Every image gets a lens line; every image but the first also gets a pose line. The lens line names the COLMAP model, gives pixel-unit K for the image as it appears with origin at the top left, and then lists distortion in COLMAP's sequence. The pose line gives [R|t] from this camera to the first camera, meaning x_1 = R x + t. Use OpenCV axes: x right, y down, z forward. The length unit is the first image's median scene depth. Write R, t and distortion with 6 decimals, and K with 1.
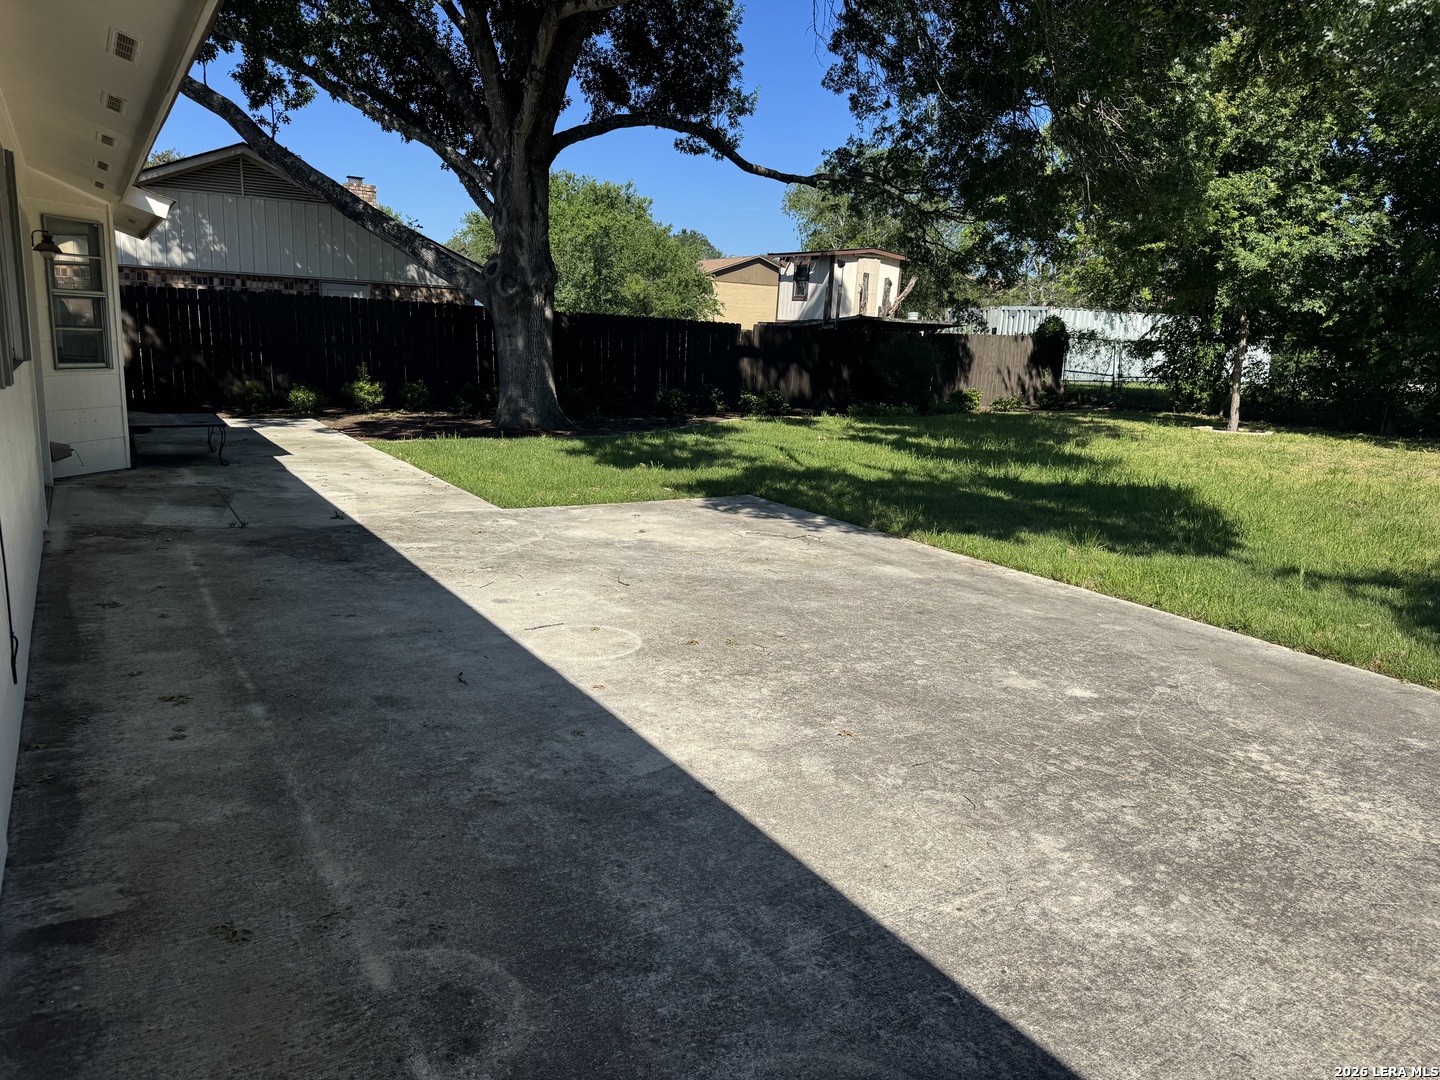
lens RADIAL K [[1024.2, 0, 718.6], [0, 1024.2, 541.8], [0, 0, 1]] dist [0.055094, -0.019852]
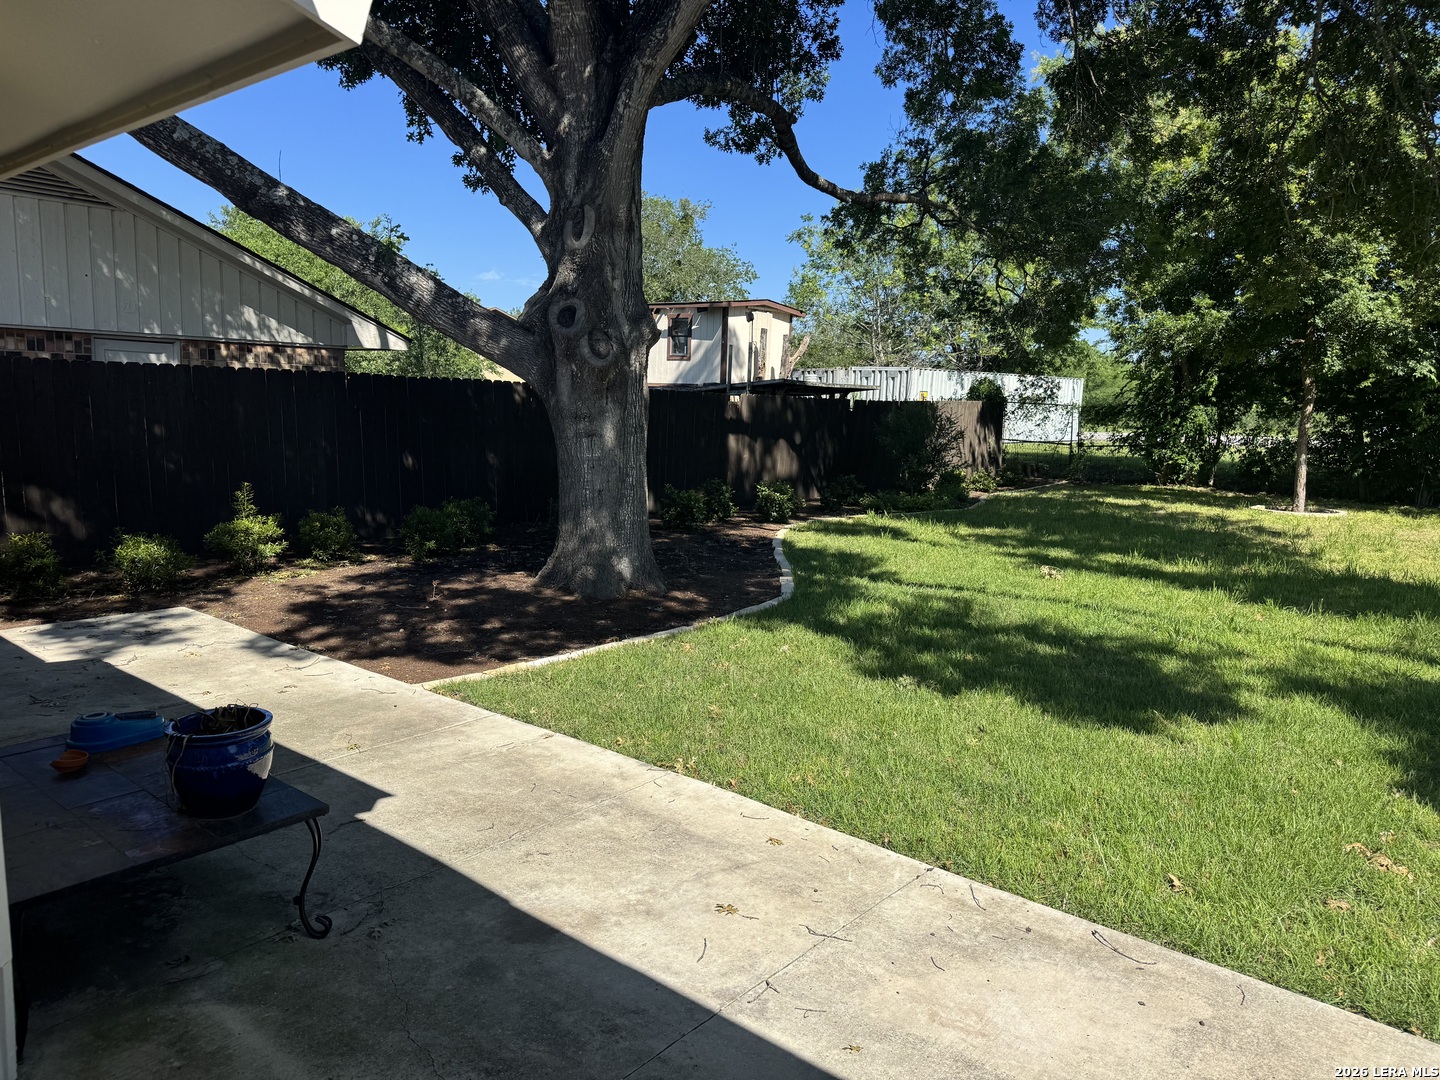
lens RADIAL K [[1024.2, 0, 720.7], [0, 1024.2, 538.1], [0, 0, 1]] dist [0.055094, -0.019852]
pose [[0.951793, -0.057493, 0.301304, -0.230543], [0.074124, 0.996276, -0.044046, -0.086037], [-0.297650, 0.064256, 0.952510, 0.341547]]
